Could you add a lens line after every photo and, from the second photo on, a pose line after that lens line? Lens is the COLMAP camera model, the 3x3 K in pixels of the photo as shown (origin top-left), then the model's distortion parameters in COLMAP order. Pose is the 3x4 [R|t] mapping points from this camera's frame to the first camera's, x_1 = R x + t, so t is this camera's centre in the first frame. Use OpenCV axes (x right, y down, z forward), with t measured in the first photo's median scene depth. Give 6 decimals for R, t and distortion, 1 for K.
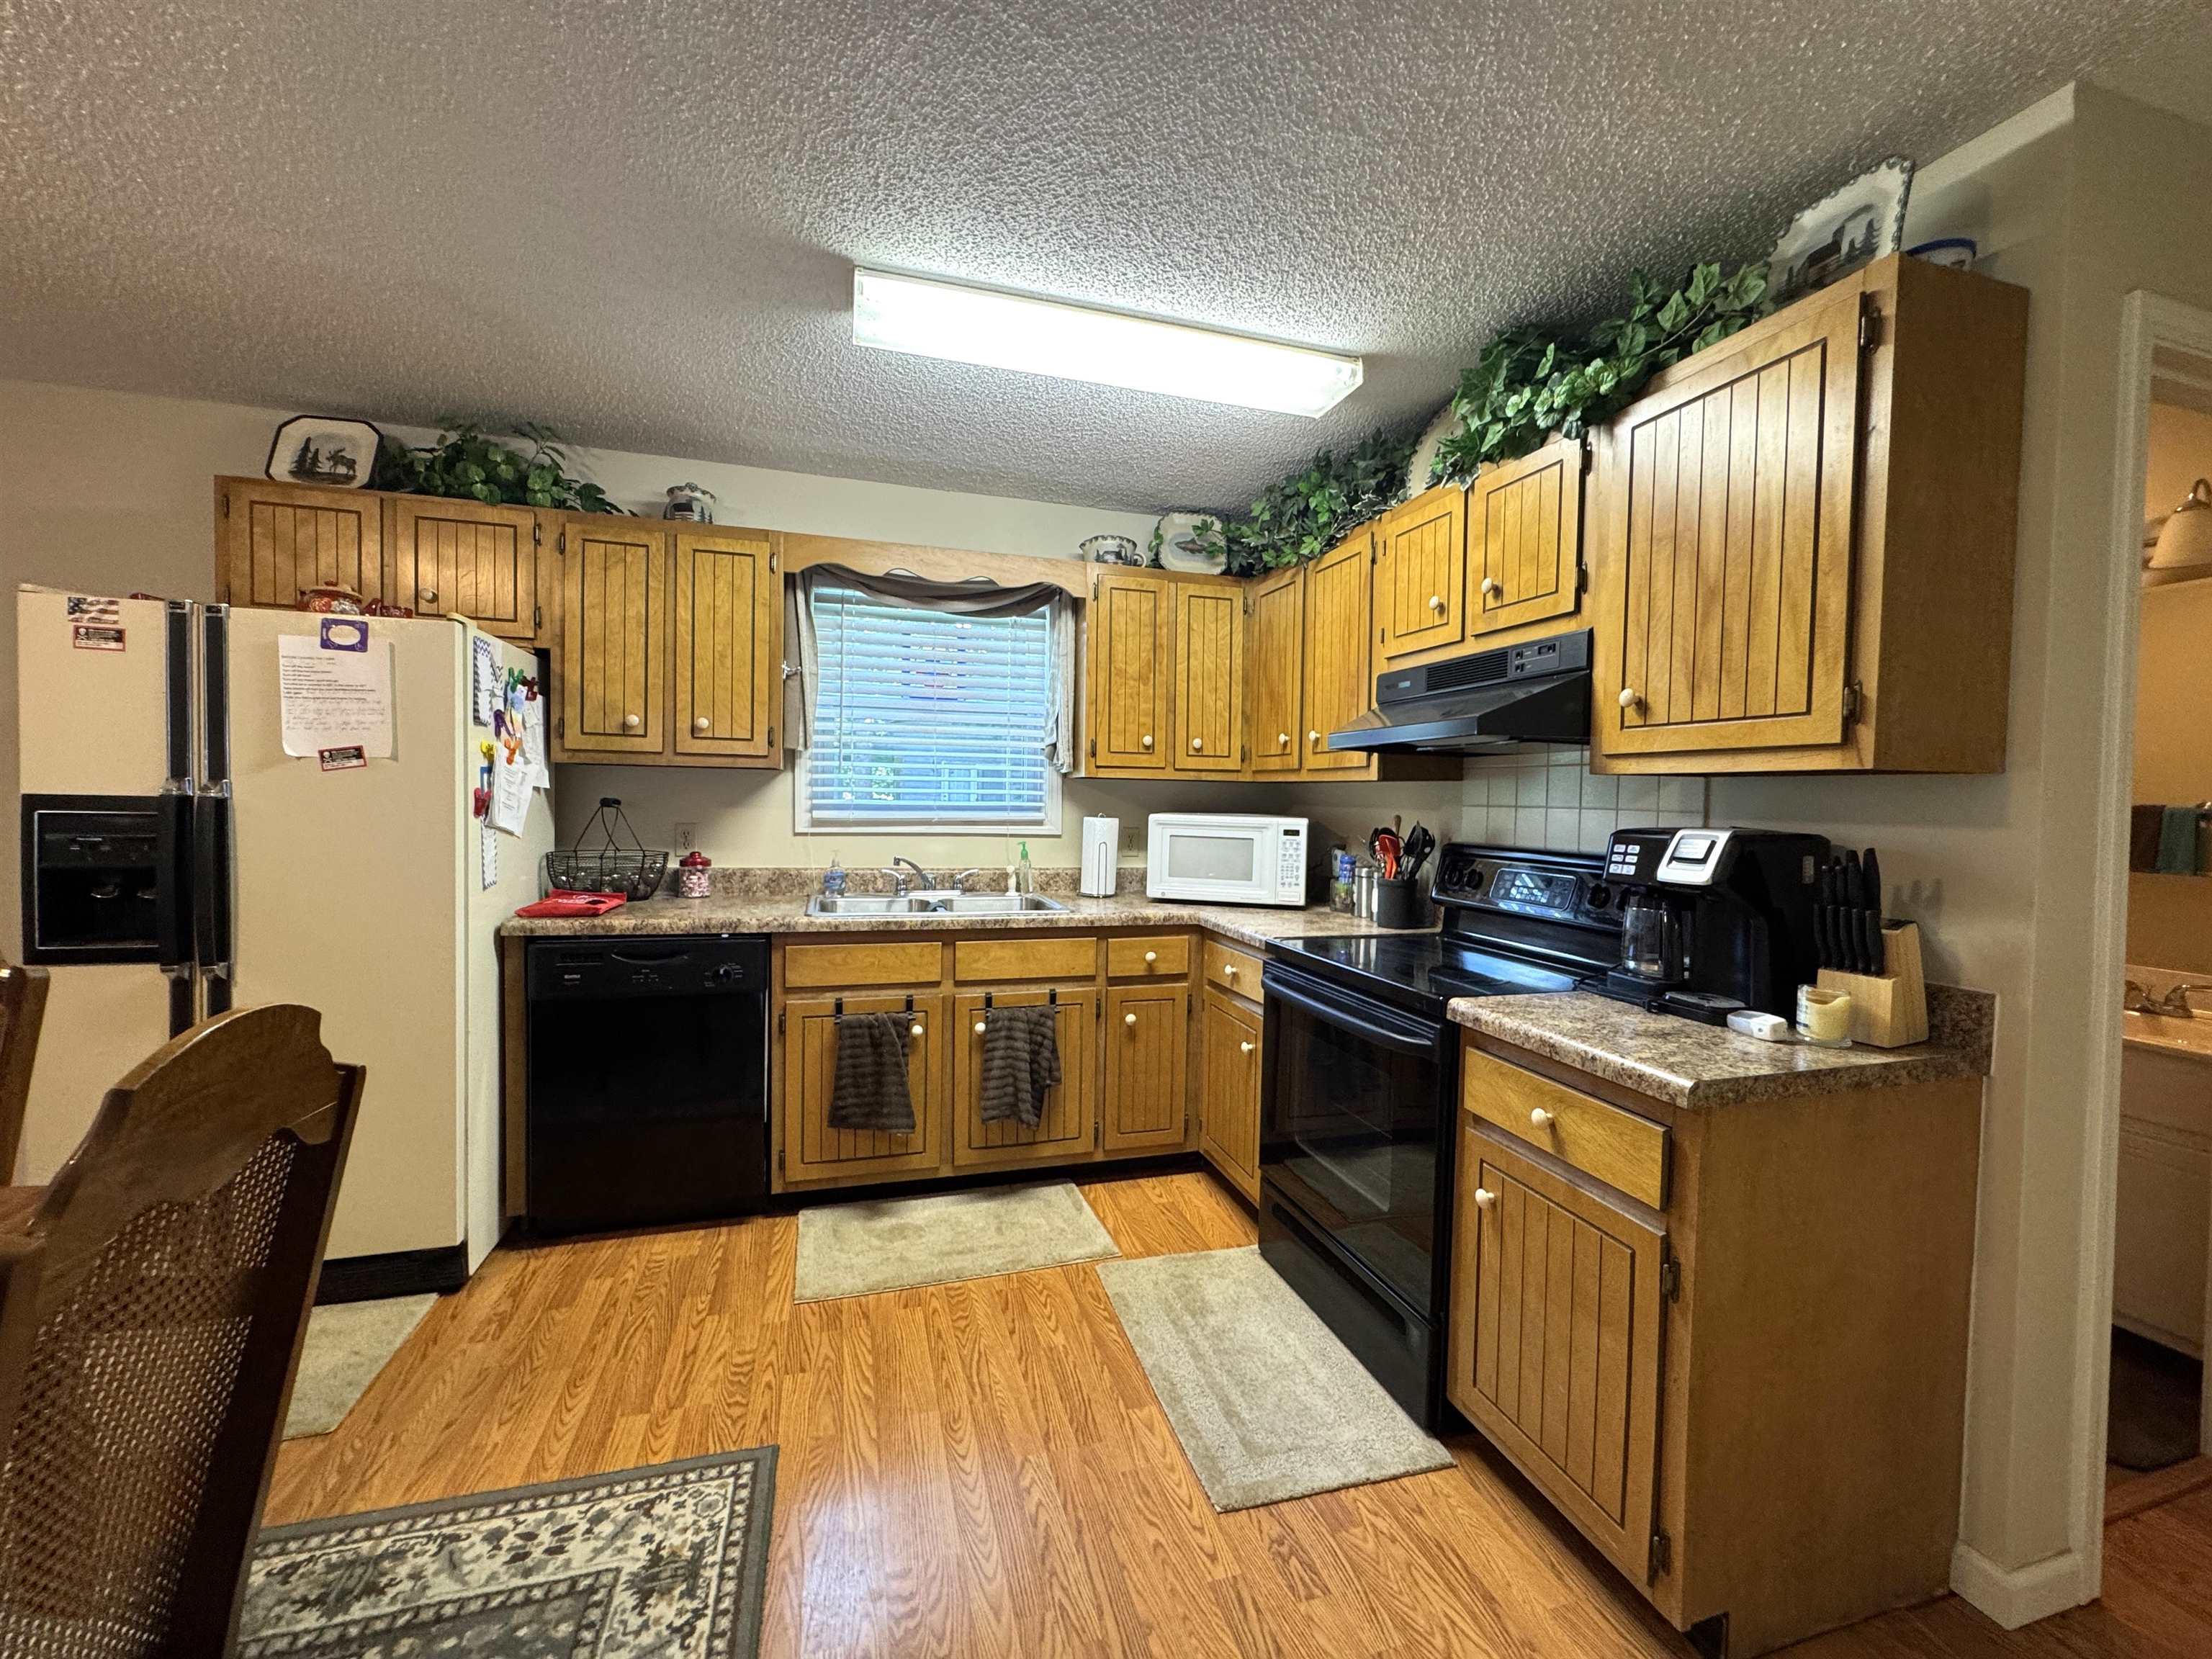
lens RADIAL K [[890.7, 0, 1106.8], [0, 890.7, 832.1], [0, 0, 1]] dist [-0.004400, 0.001051]
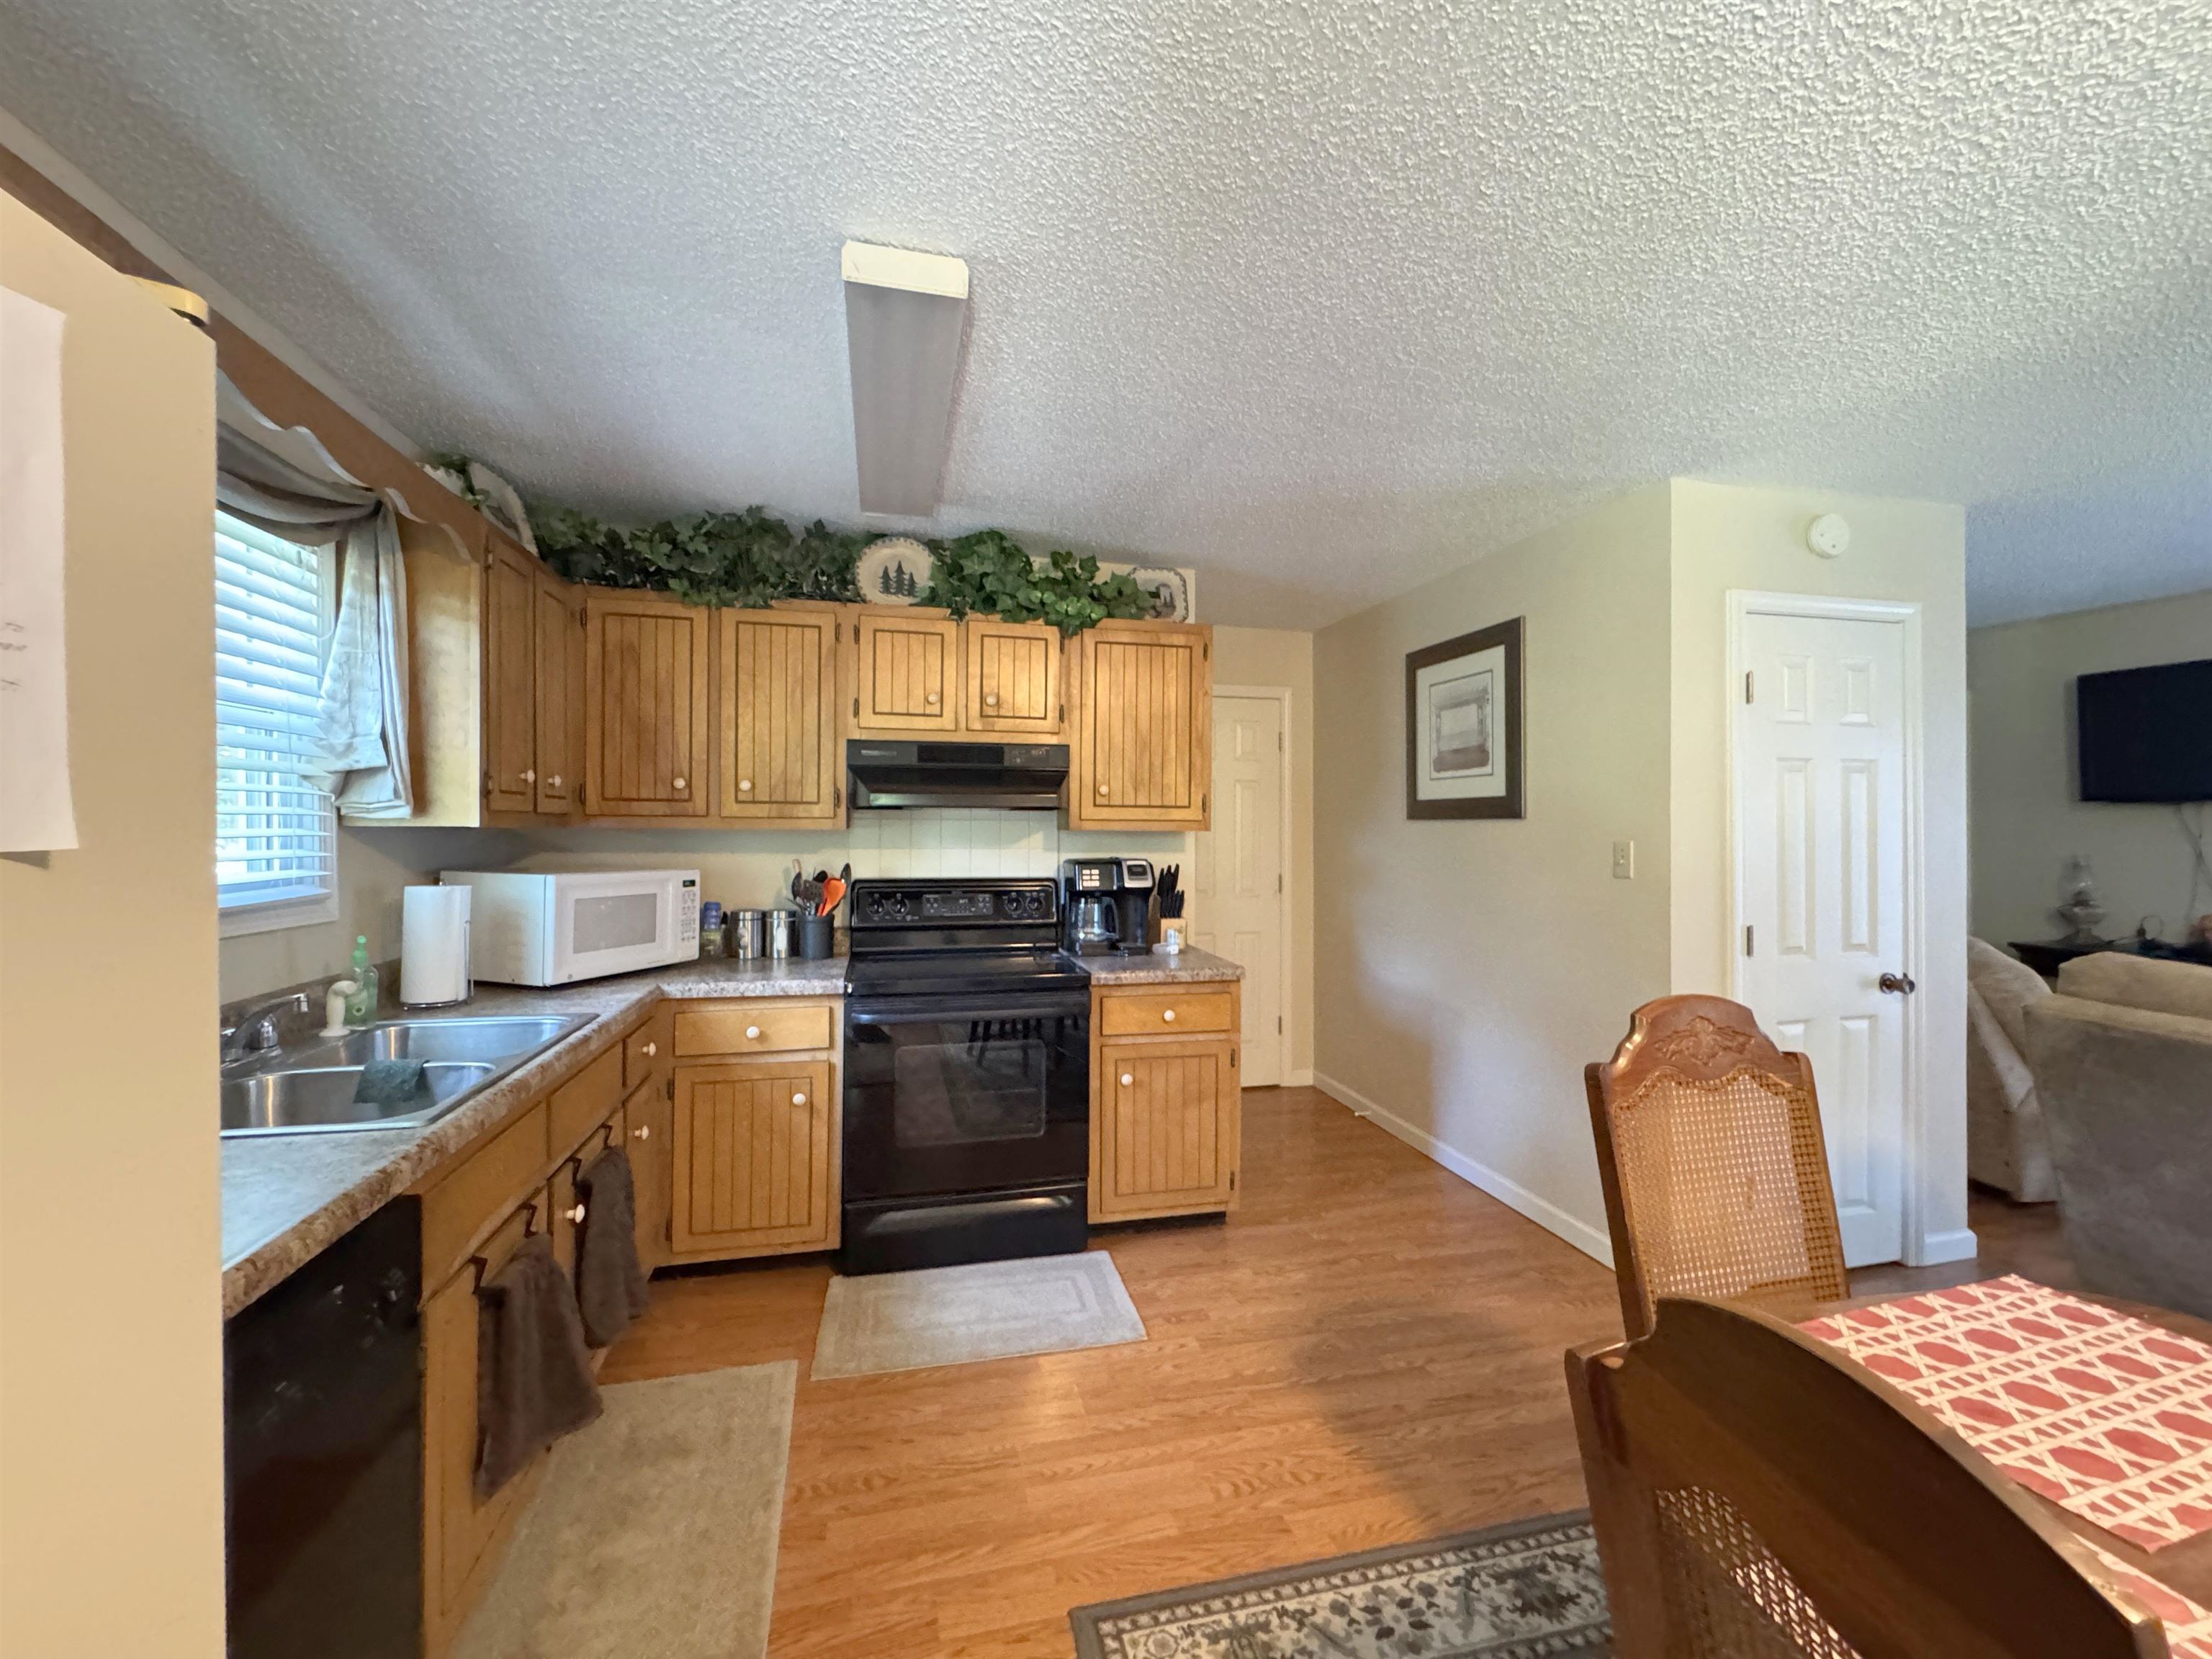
lens RADIAL K [[890.7, 0, 1108.8], [0, 890.7, 826.4], [0, 0, 1]] dist [-0.004400, 0.001051]
pose [[0.052956, -0.018658, 0.998423, -0.813714], [0.038250, 0.999130, 0.016643, -0.067678], [-0.997864, 0.037308, 0.053624, 0.582970]]
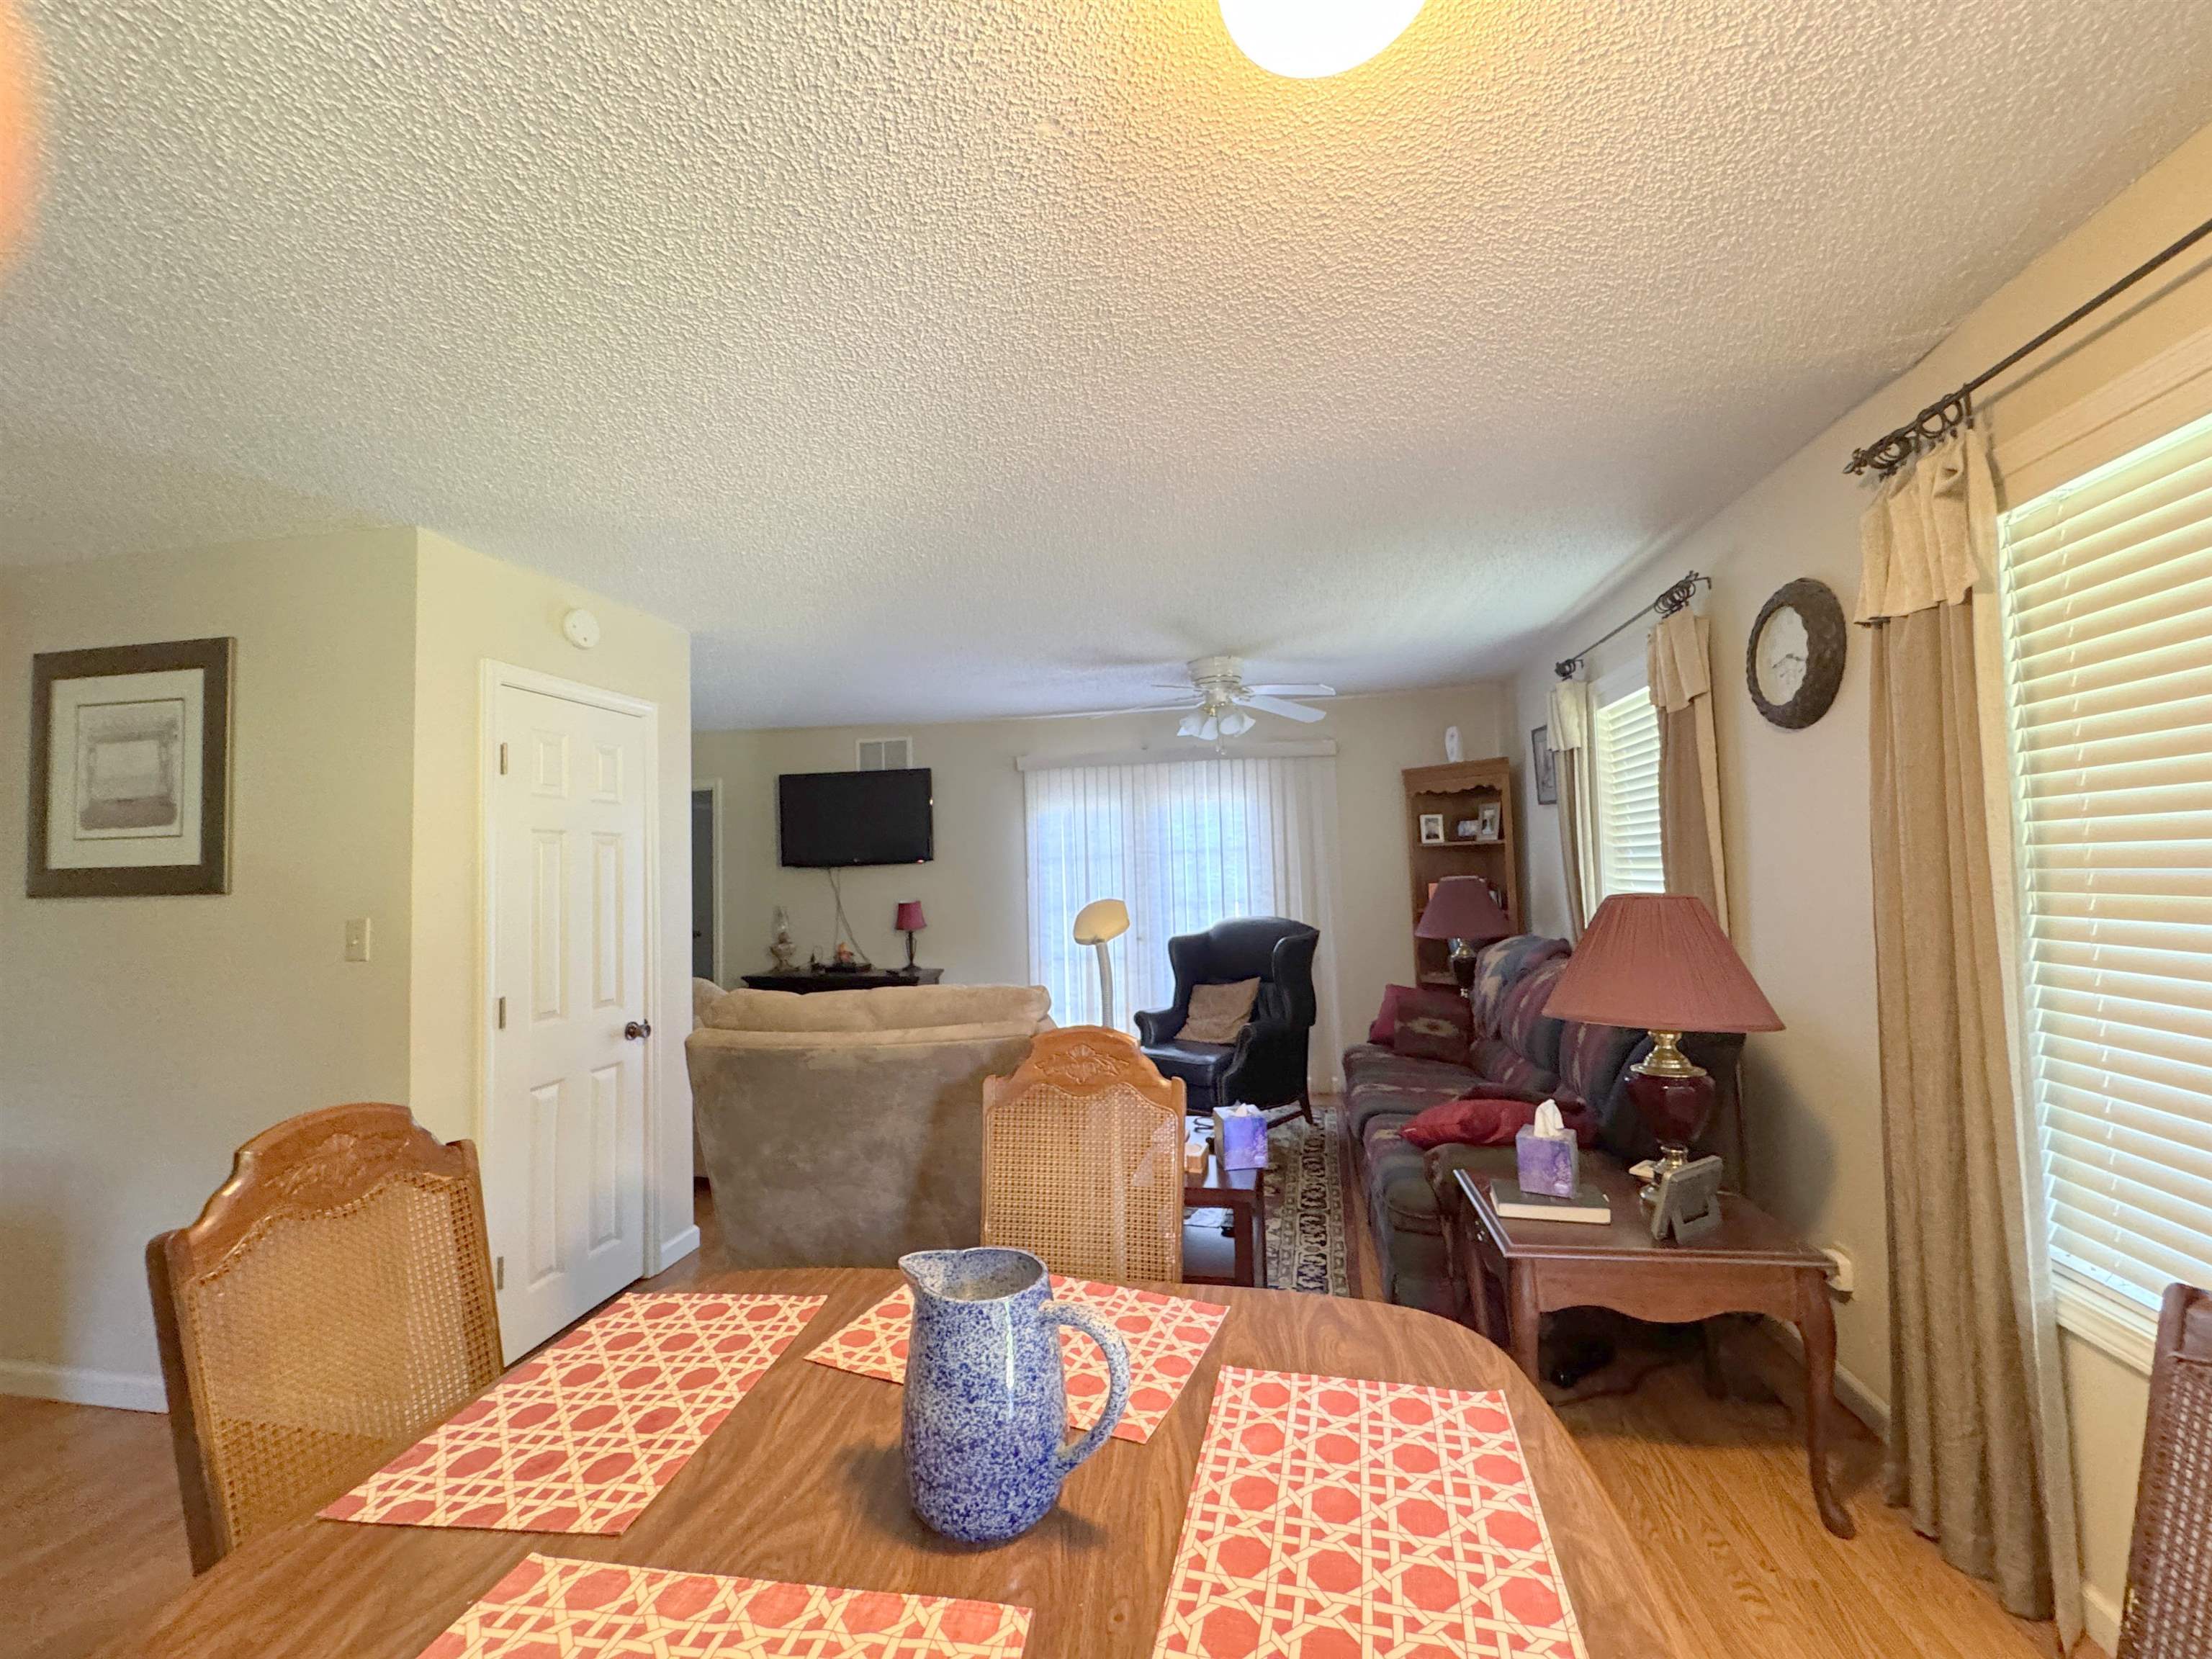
lens RADIAL K [[890.7, 0, 1105.2], [0, 890.7, 826.1], [0, 0, 1]] dist [-0.004400, 0.001051]
pose [[-0.890576, 0.027648, 0.453994, -0.828364], [0.025130, 0.999617, -0.011580, -0.072448], [-0.454140, 0.001096, -0.890930, 0.523640]]
